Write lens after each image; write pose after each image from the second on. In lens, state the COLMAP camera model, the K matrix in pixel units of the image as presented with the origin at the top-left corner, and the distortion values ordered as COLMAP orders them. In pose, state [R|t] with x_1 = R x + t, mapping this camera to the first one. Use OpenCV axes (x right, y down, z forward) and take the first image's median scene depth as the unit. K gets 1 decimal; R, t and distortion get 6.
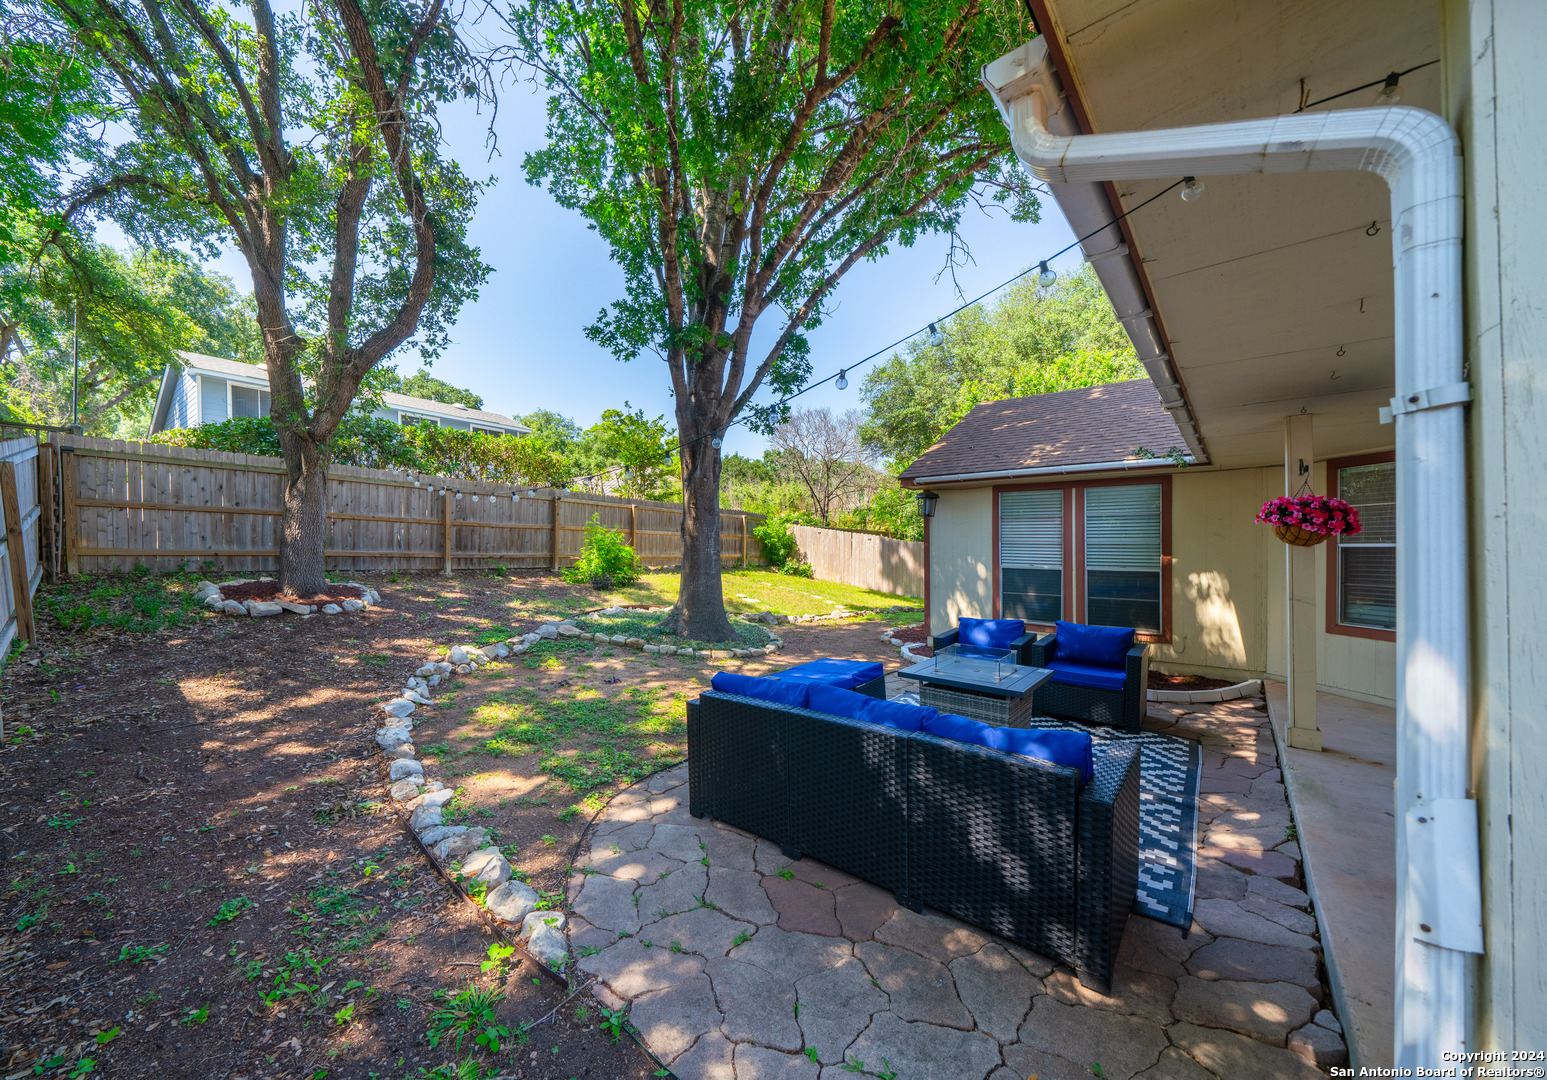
lens RADIAL K [[585.4, 0, 771.9], [0, 585.4, 545.7], [0, 0, 1]] dist [-0.002291, -0.000424]
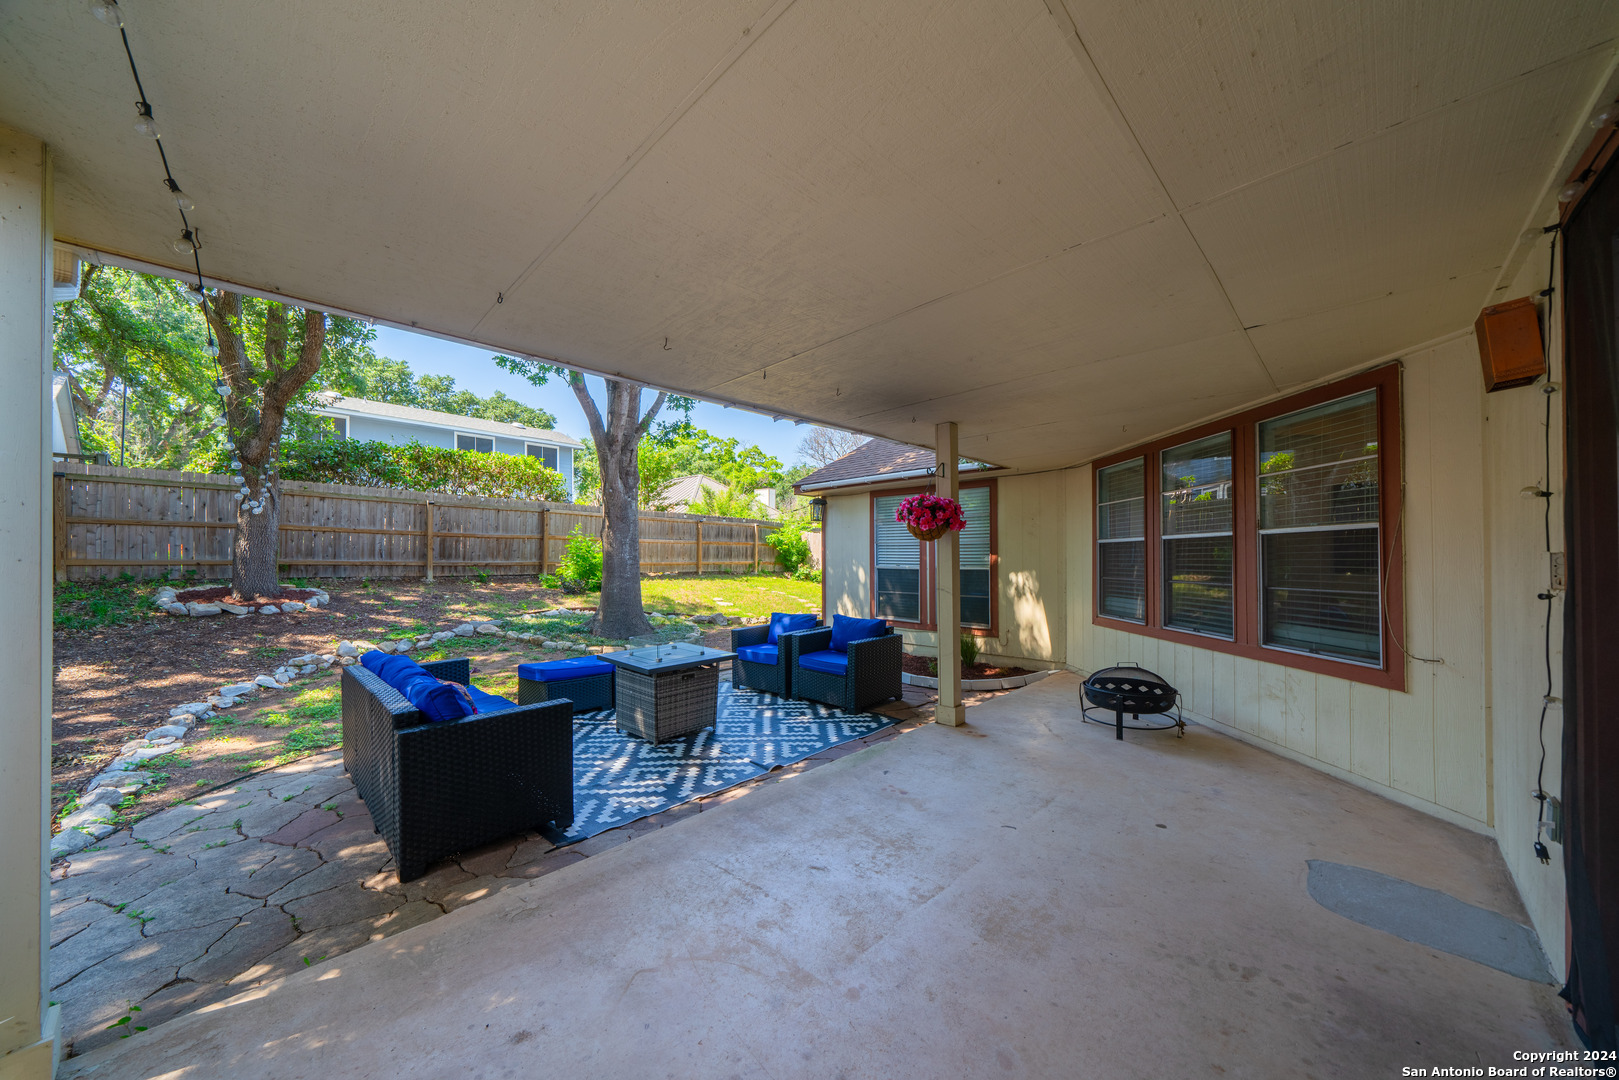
lens RADIAL K [[569.4, 0, 812.4], [0, 569.4, 551.9], [0, 0, 1]] dist [-0.007352, 0.000236]
pose [[0.998678, -0.010323, -0.050352, 0.304460], [0.010192, 0.999944, -0.002858, 0.007131], [0.050379, 0.002341, 0.998727, -0.044197]]
